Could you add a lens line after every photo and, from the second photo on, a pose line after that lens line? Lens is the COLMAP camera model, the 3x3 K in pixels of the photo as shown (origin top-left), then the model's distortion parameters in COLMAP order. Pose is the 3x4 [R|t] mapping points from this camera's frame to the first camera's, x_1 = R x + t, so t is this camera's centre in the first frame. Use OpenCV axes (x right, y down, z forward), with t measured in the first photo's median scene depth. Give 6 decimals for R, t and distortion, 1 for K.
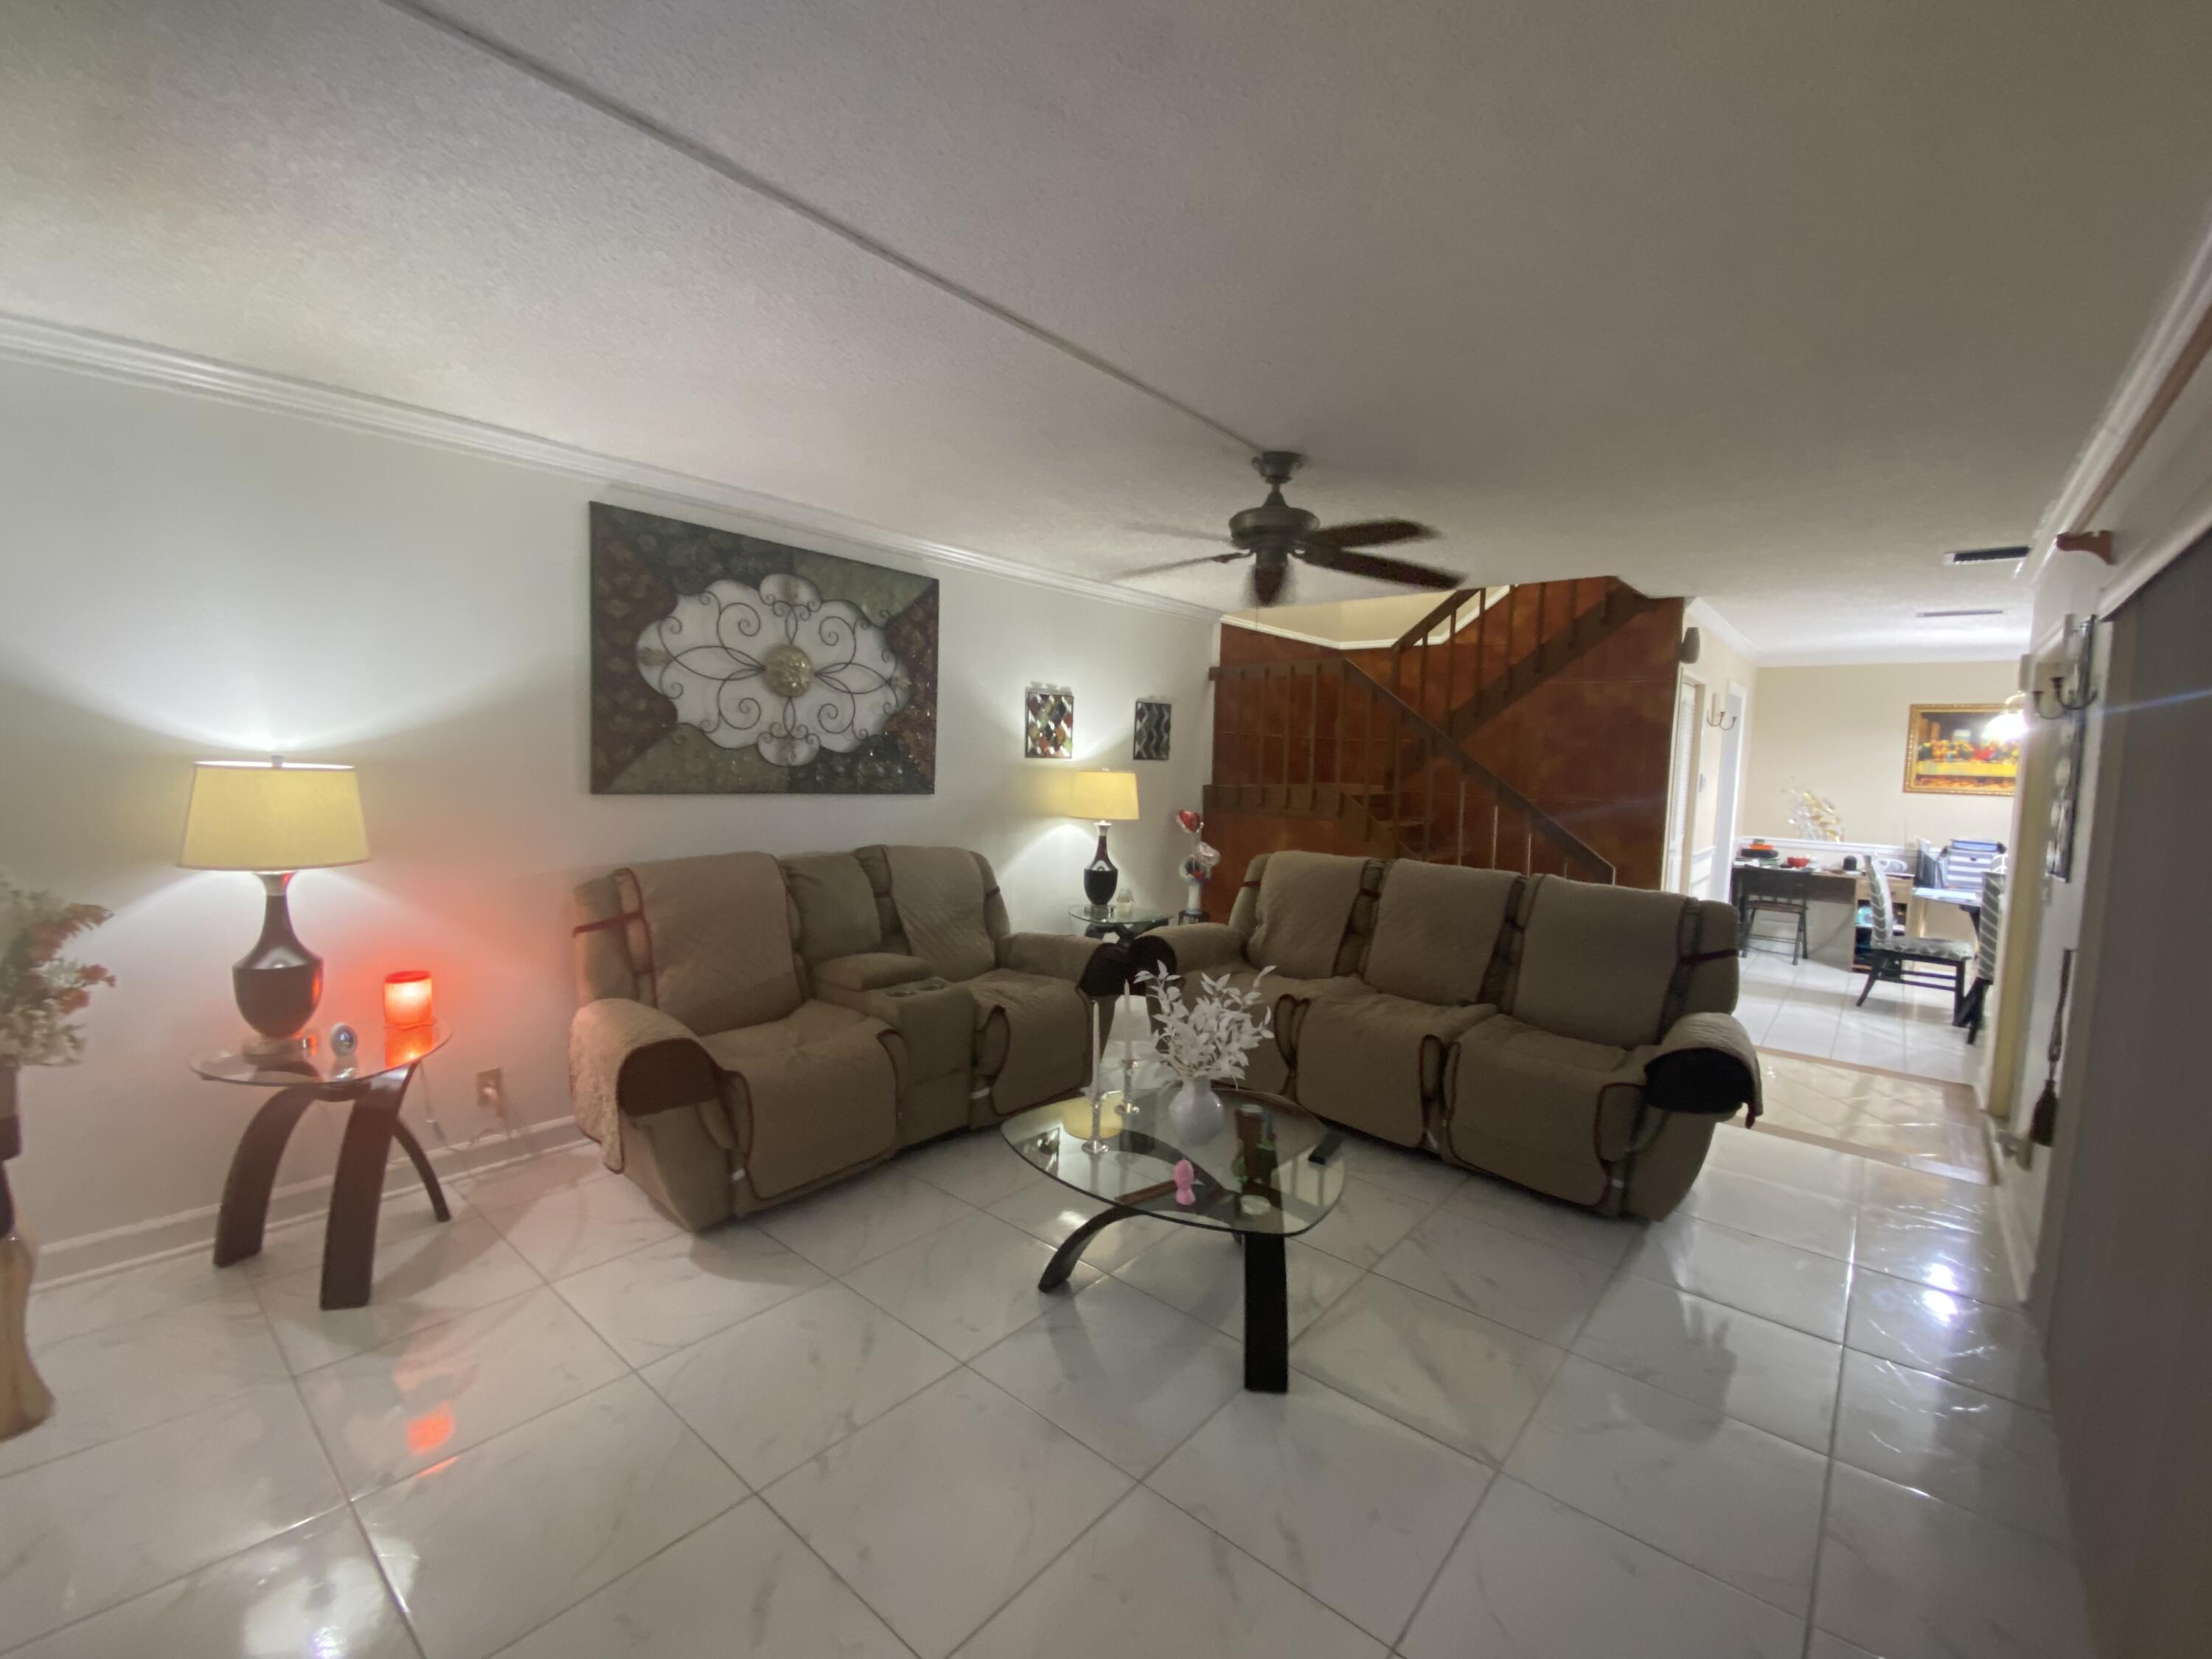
lens RADIAL K [[948.0, 0, 1112.2], [0, 948.0, 838.6], [0, 0, 1]] dist [-0.014886, -0.000202]
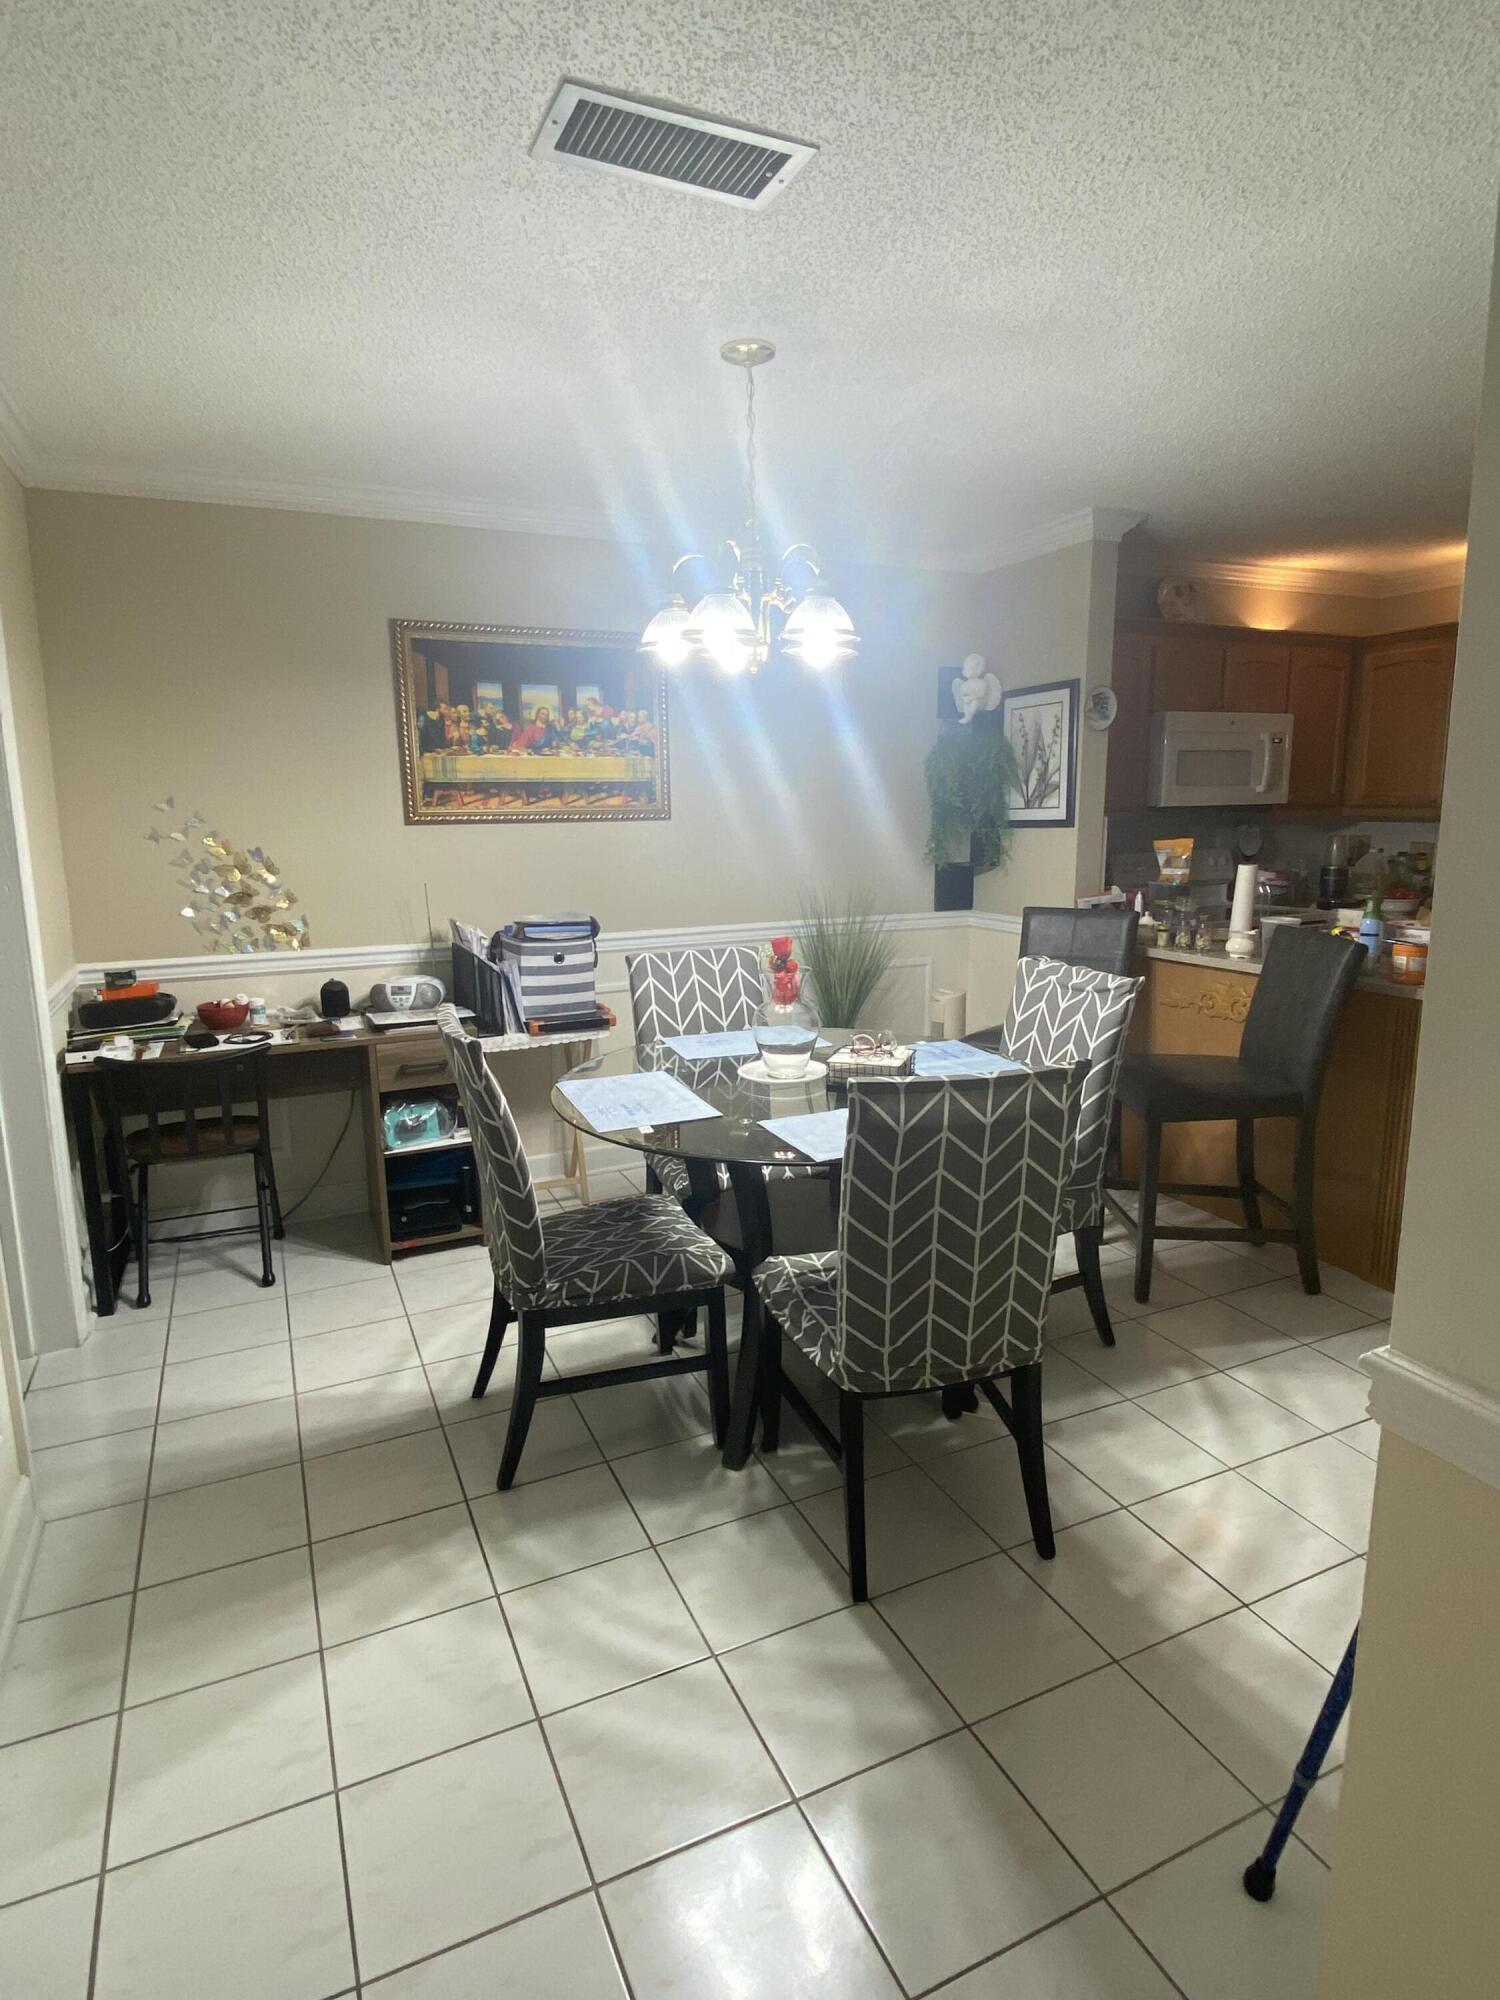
lens RADIAL K [[1088.6, 0, 758.0], [0, 1088.6, 994.8], [0, 0, 1]] dist [0.005298, -0.000685]
pose [[0.414780, -0.195383, 0.888697, 0.433919], [0.097555, 0.980594, 0.170055, -0.041022], [-0.904677, 0.016162, 0.425792, 0.626354]]
